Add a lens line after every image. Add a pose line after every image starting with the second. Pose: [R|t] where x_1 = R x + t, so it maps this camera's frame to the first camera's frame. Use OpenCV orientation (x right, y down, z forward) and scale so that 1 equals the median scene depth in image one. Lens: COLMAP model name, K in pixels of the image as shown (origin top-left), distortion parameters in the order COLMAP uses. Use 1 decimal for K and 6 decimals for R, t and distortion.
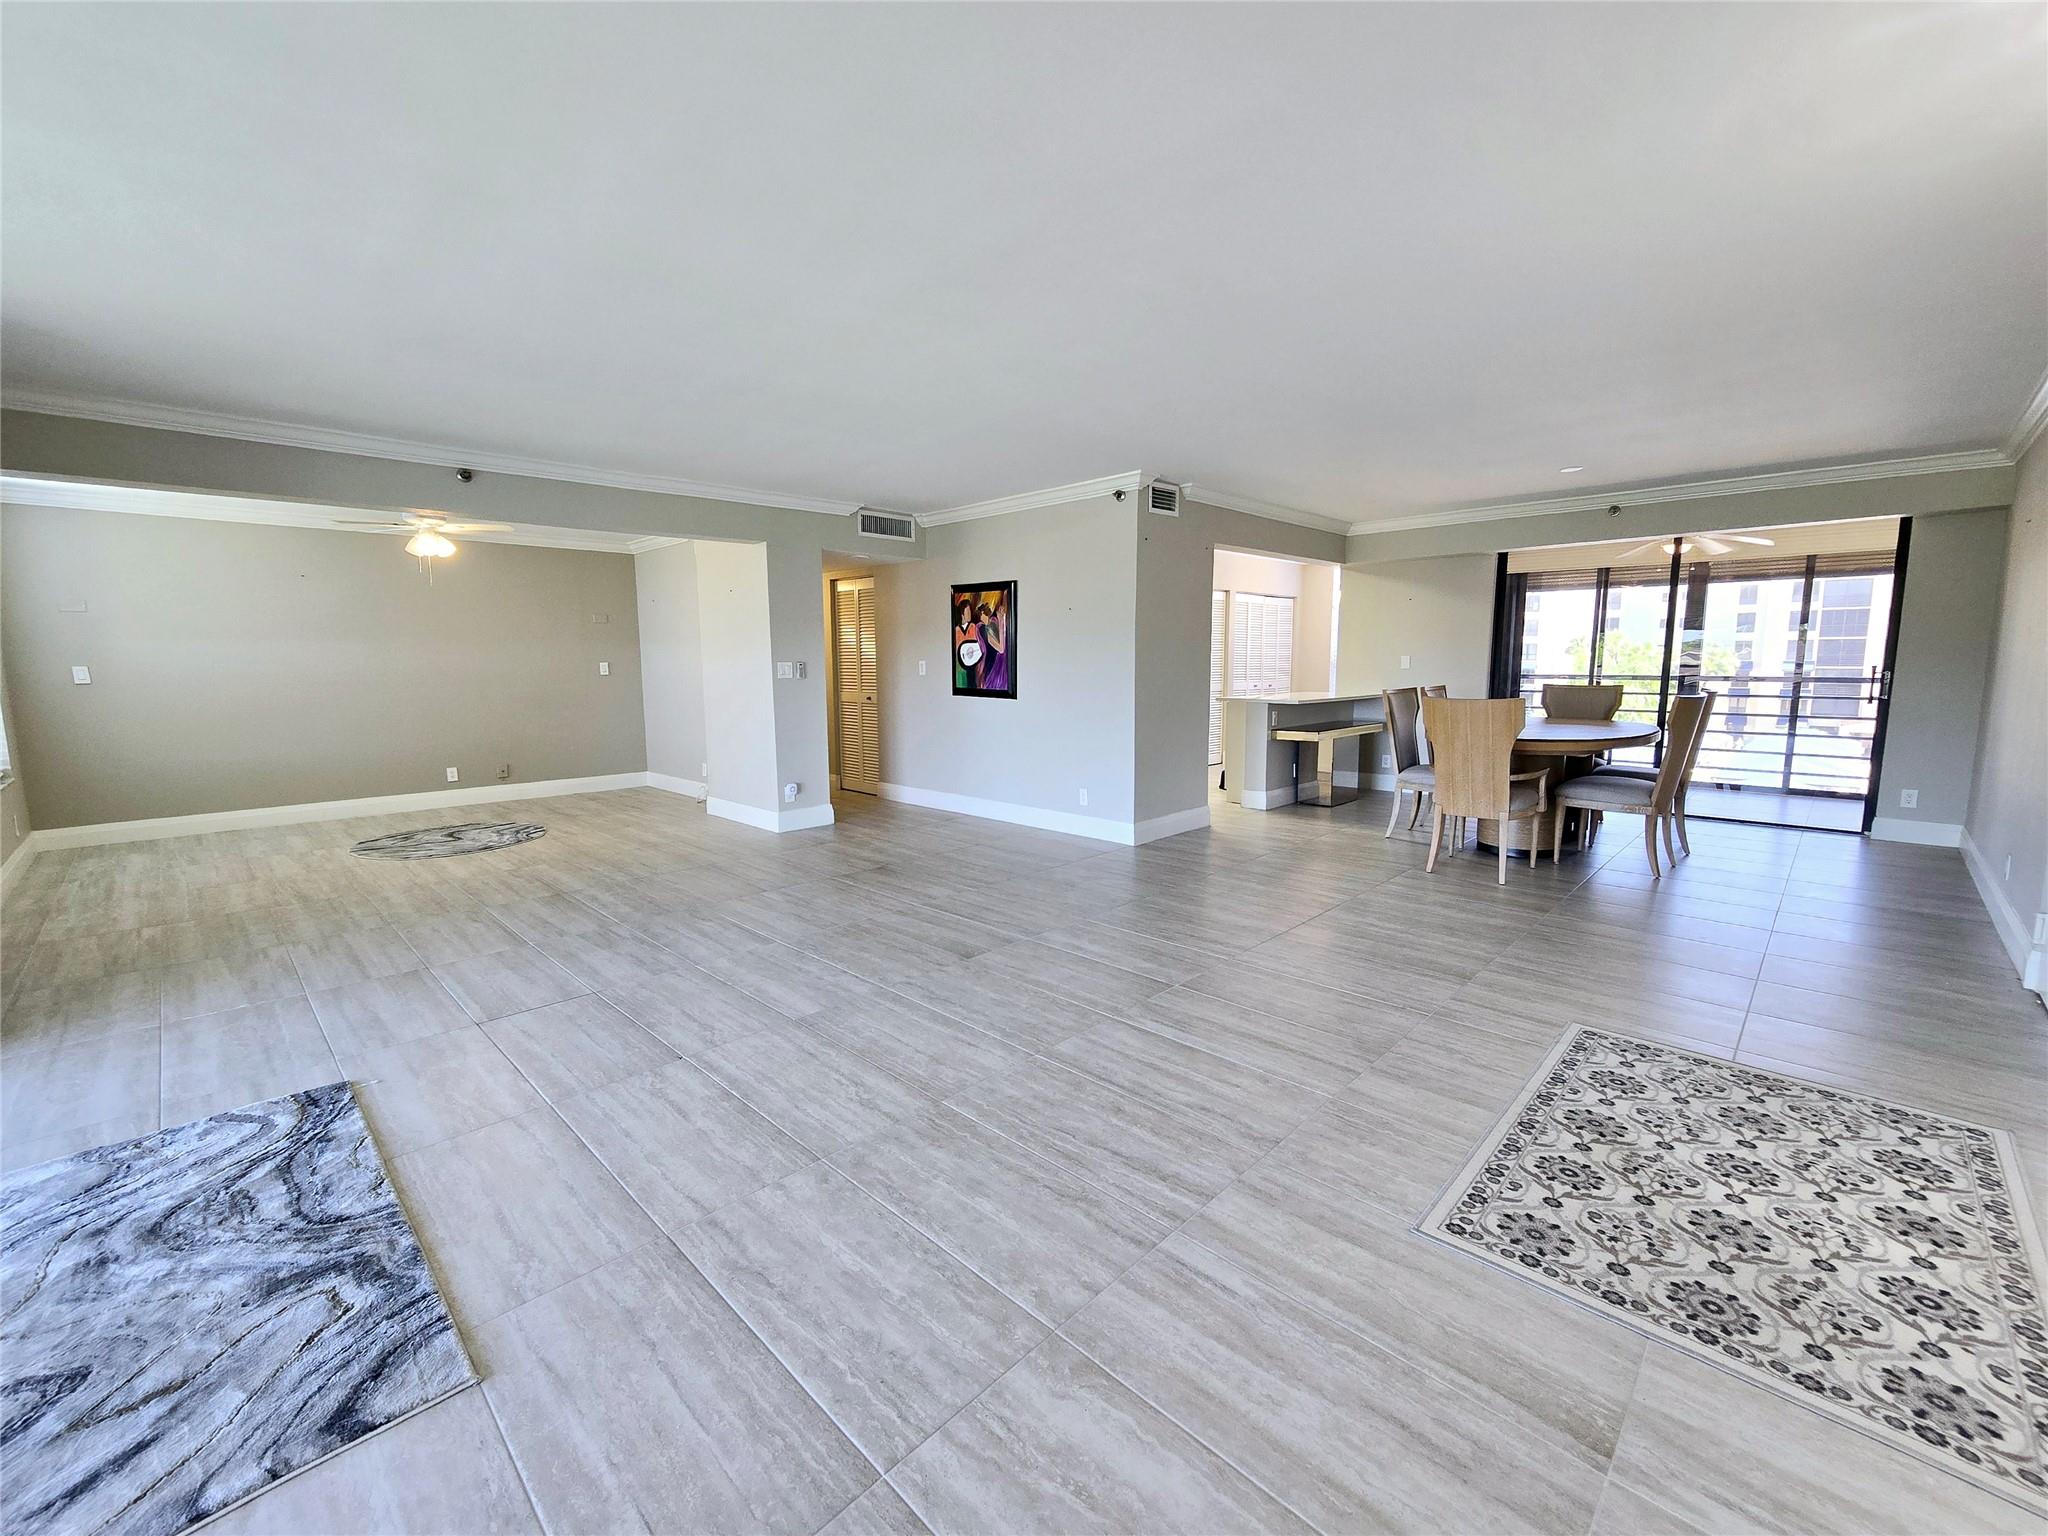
lens RADIAL K [[840.8, 0, 1005.9], [0, 840.8, 763.9], [0, 0, 1]] dist [-0.004038, -0.000157]
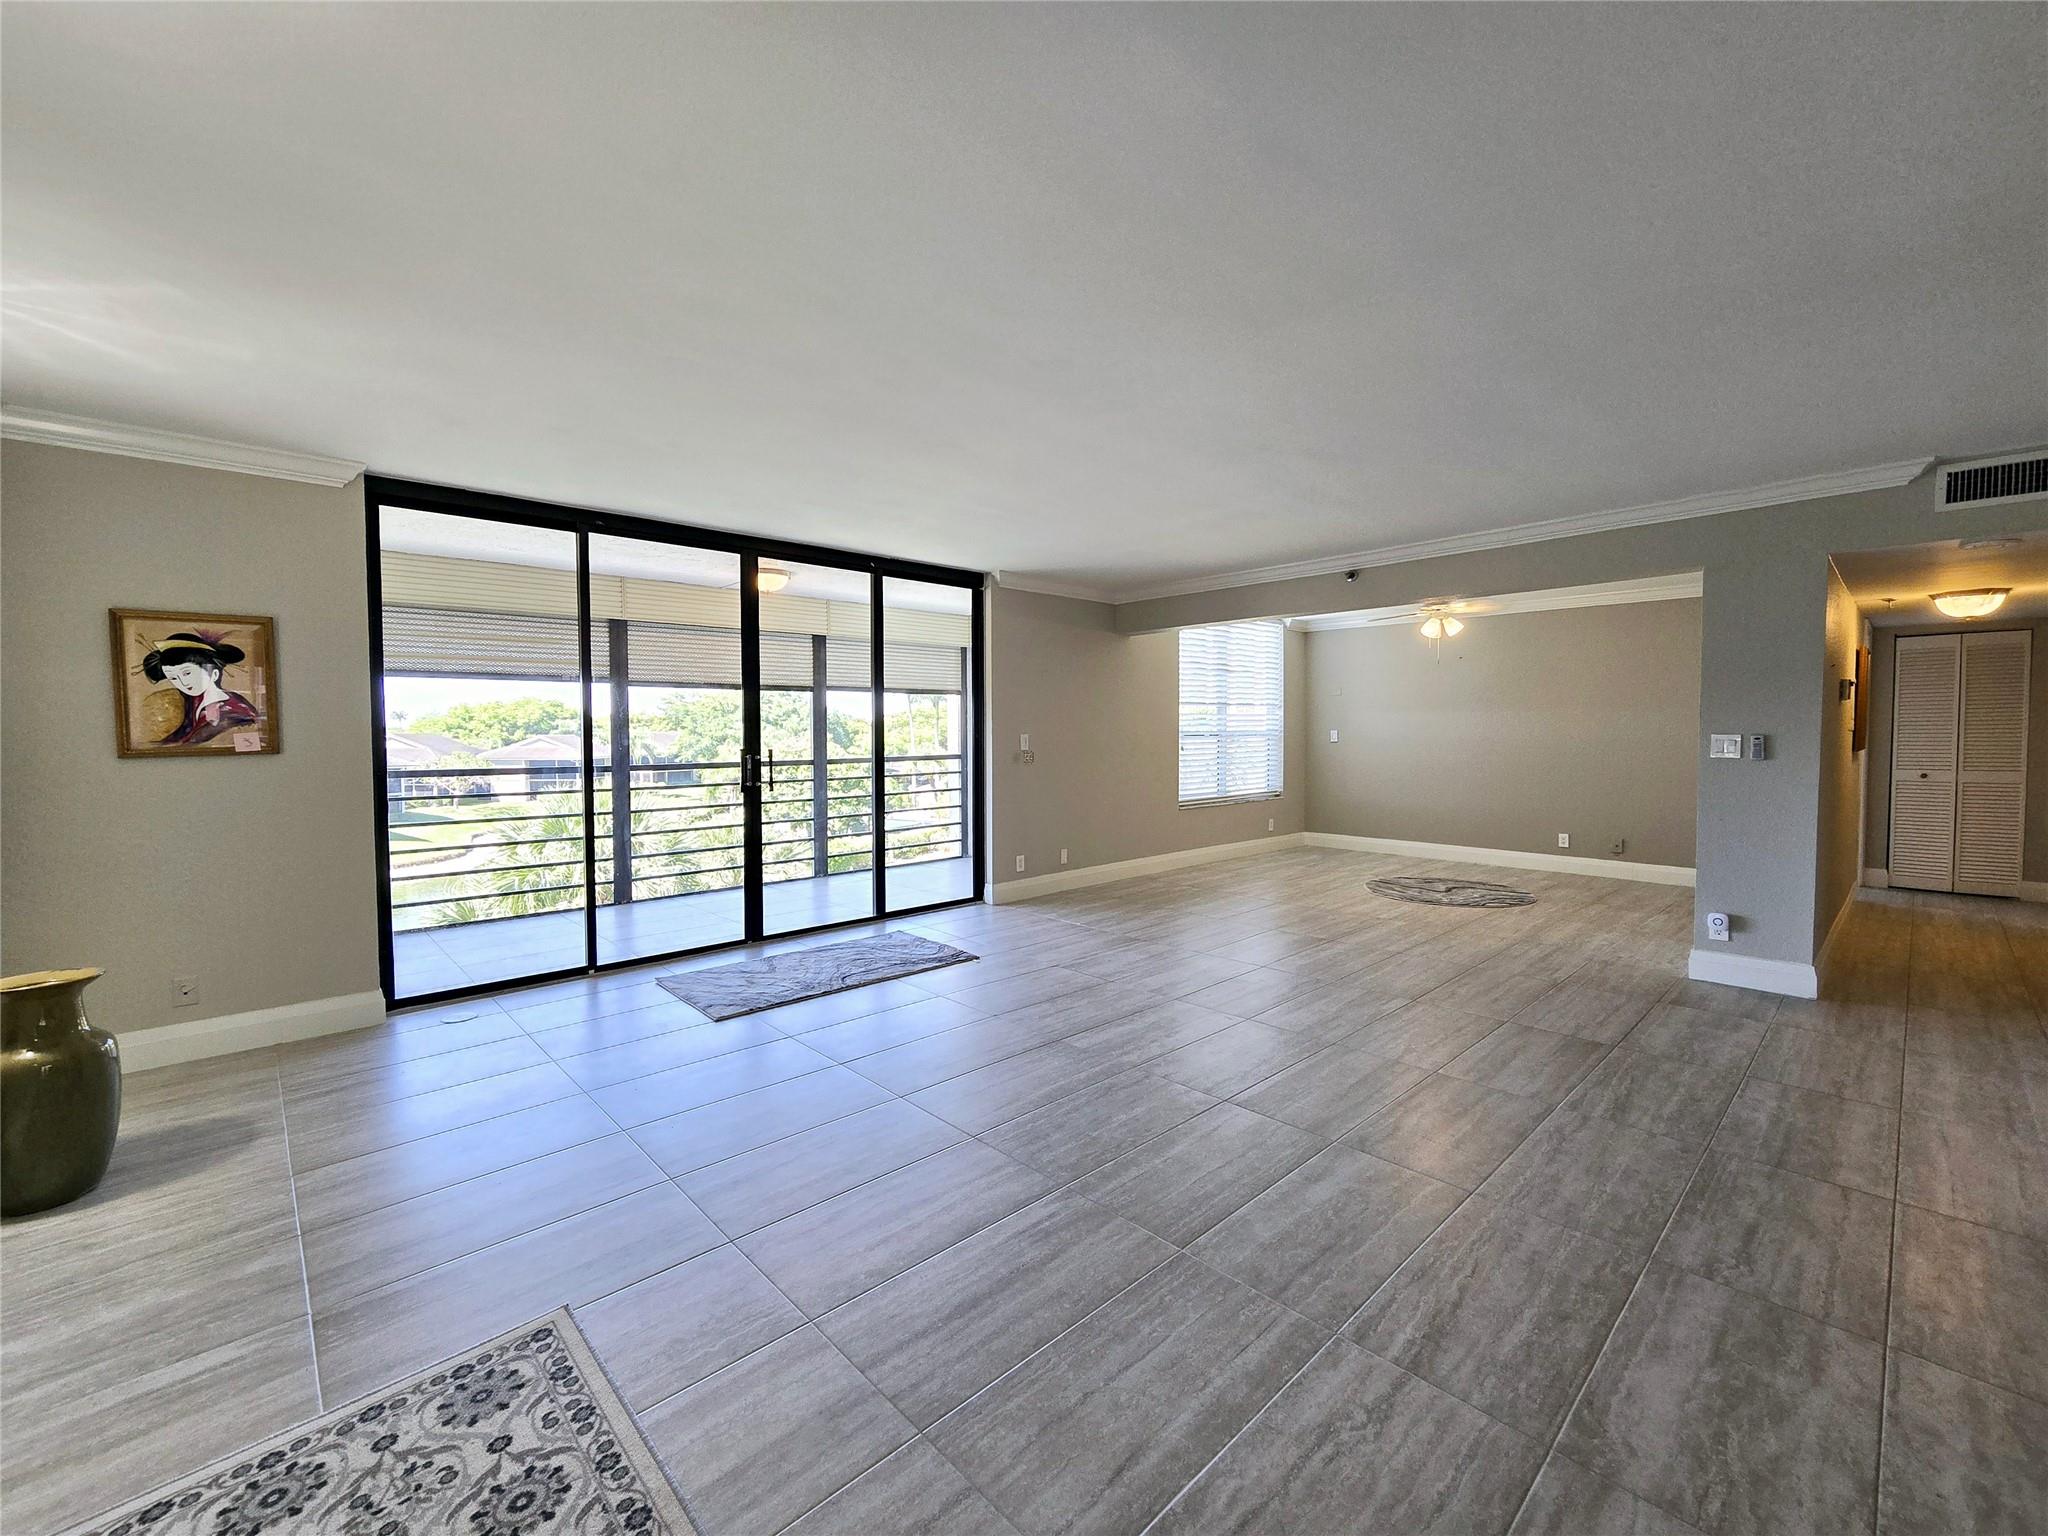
lens RADIAL K [[840.8, 0, 1008.0], [0, 840.8, 763.9], [0, 0, 1]] dist [-0.004038, -0.000157]
pose [[-0.037335, 0.048003, -0.998149, 1.413679], [-0.123420, 0.990977, 0.052274, -0.198765], [0.991652, 0.125143, -0.031073, 1.451724]]
